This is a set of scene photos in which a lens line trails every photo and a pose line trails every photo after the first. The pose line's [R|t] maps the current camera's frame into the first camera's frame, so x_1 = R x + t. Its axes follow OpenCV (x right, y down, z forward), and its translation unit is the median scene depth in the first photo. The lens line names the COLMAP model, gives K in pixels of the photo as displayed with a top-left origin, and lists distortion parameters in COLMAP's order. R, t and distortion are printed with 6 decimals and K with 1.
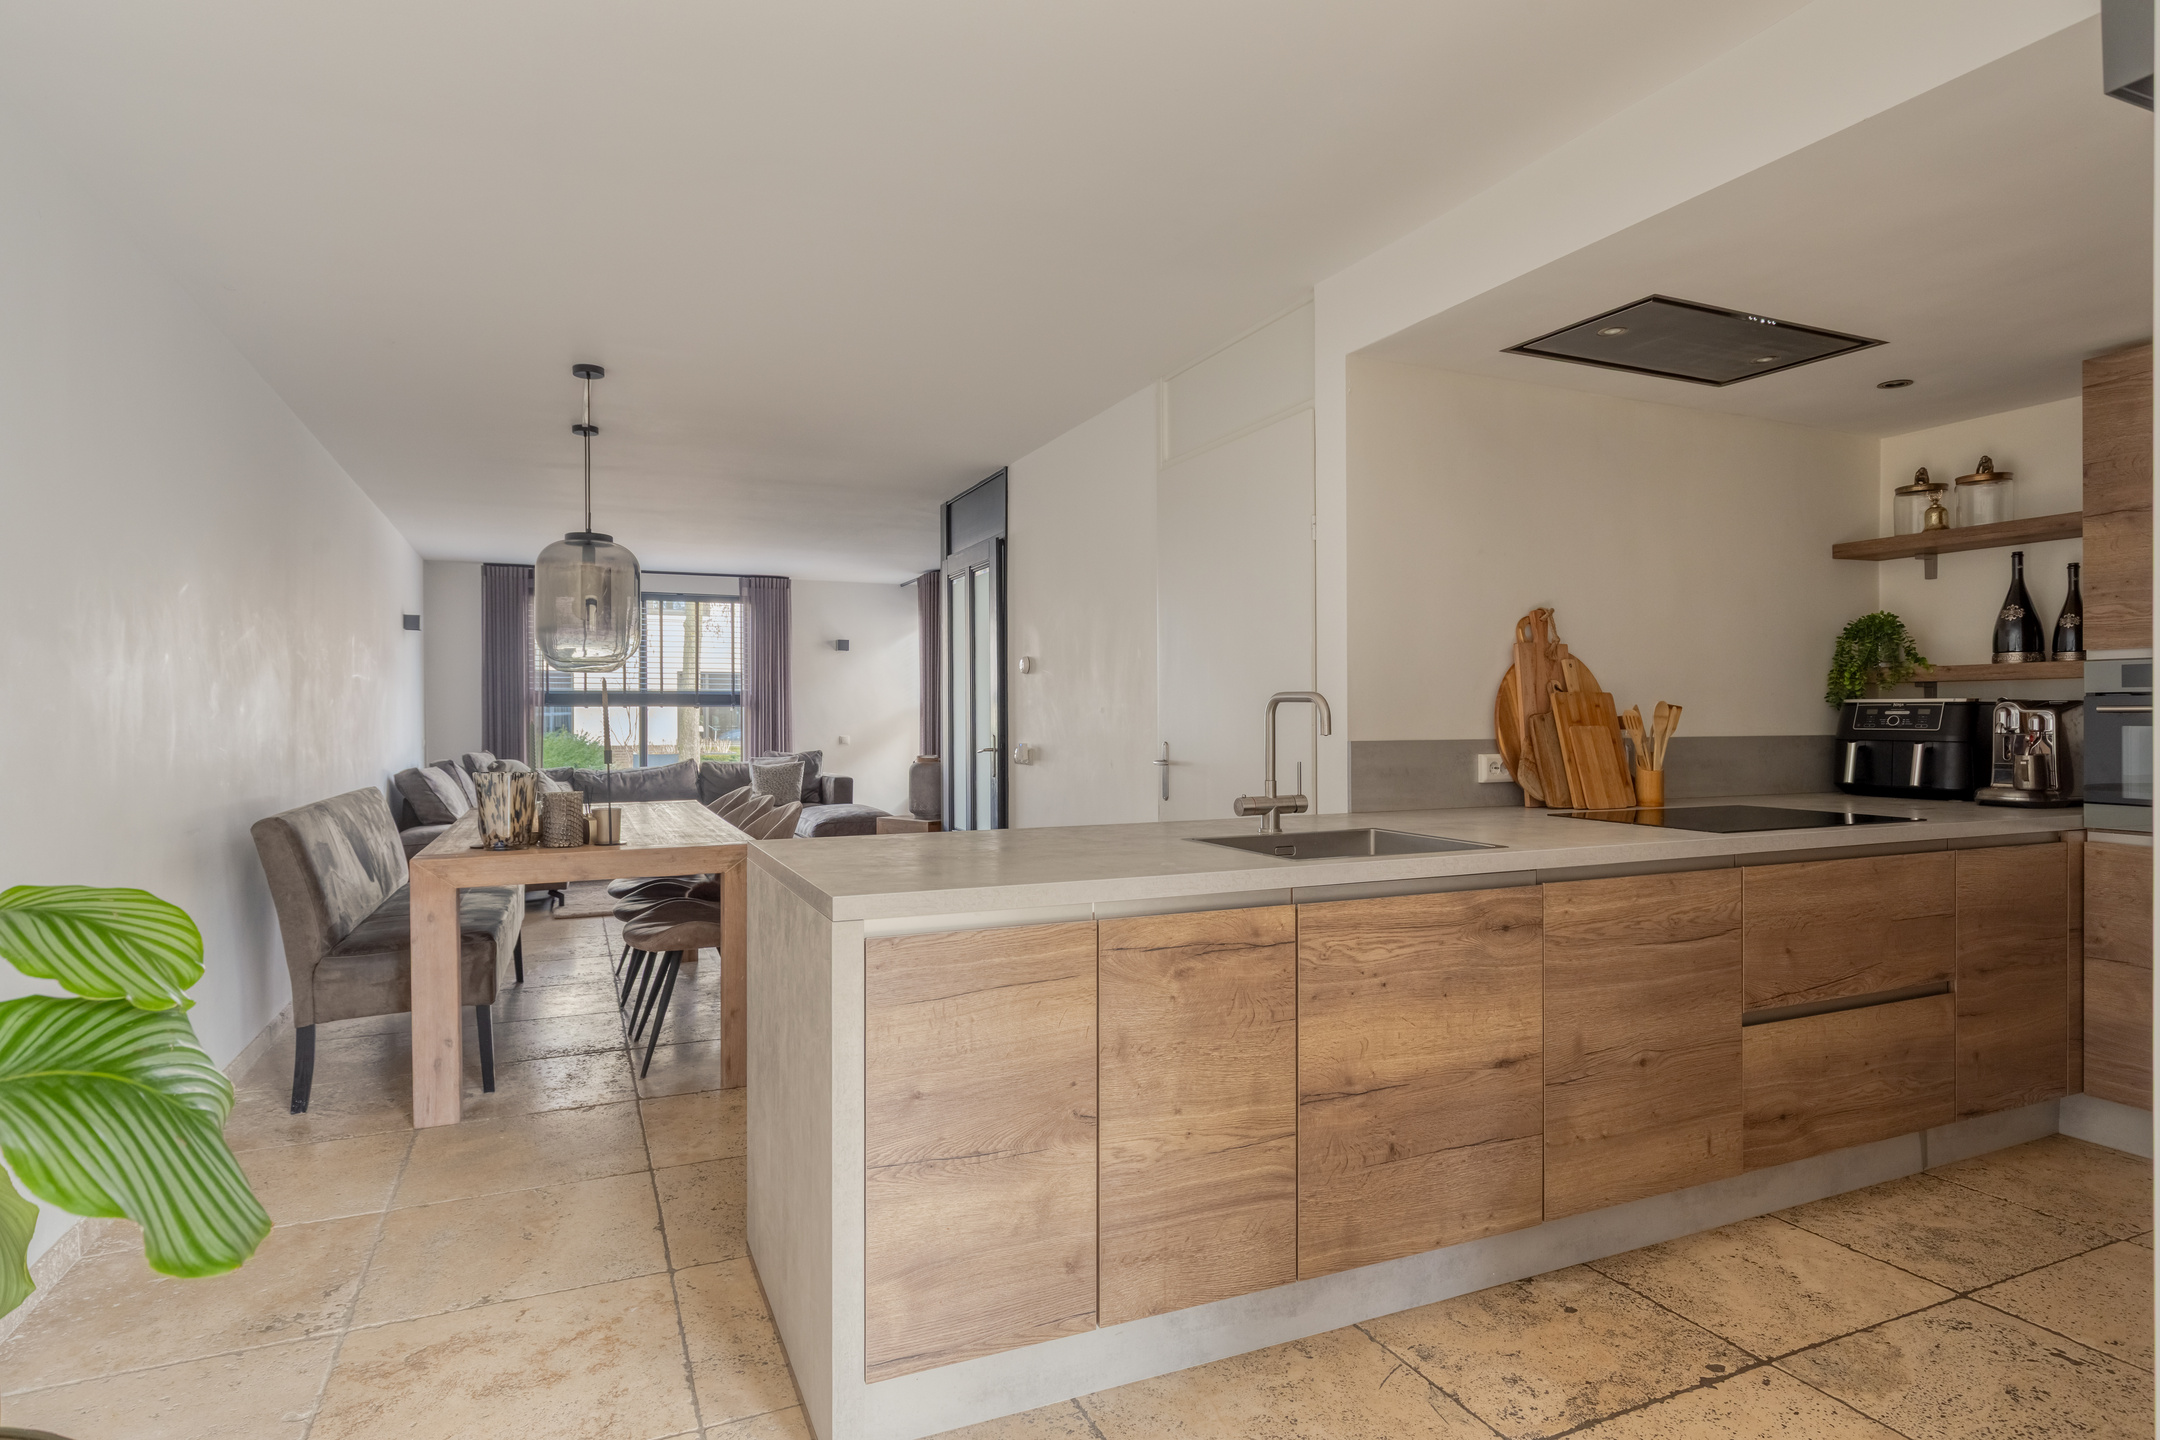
lens RADIAL K [[1170.5, 0, 1085.5], [0, 1170.5, 722.8], [0, 0, 1]] dist [0.001541, -0.001408]
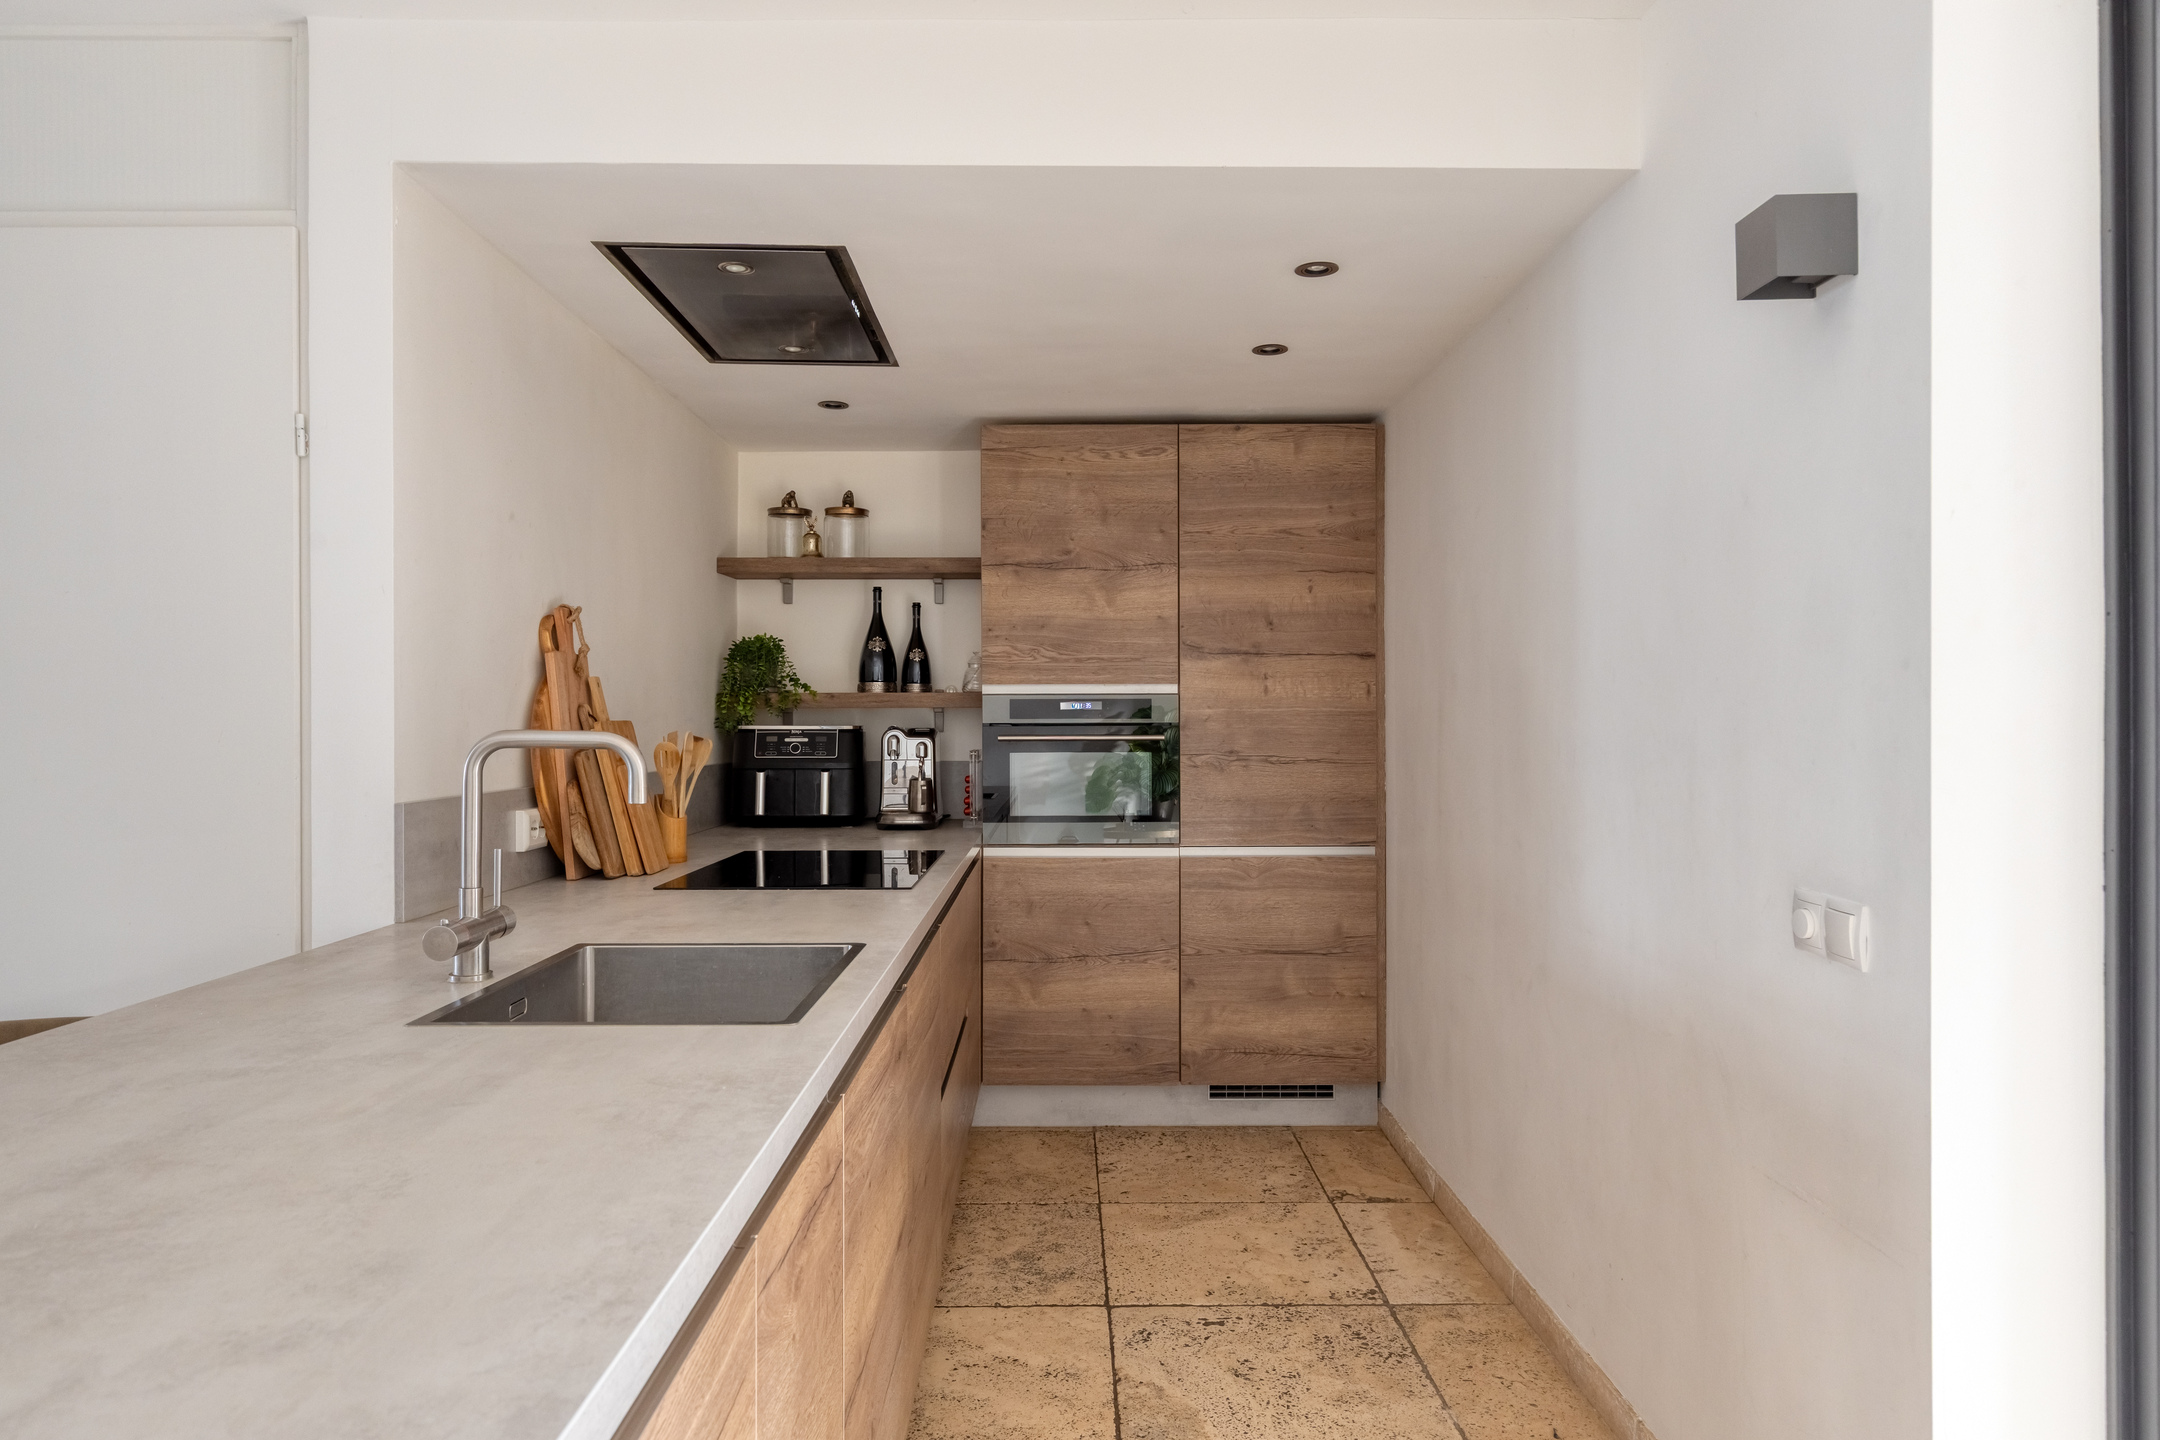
lens RADIAL K [[1324.1, 0, 1076.6], [0, 1324.1, 713.2], [0, 0, 1]] dist [-0.001325, -0.003520]
pose [[0.399802, 0.006100, 0.916581, -0.230362], [0.006272, 0.999936, -0.009390, -0.019887], [-0.916580, 0.009503, 0.399738, 0.361552]]
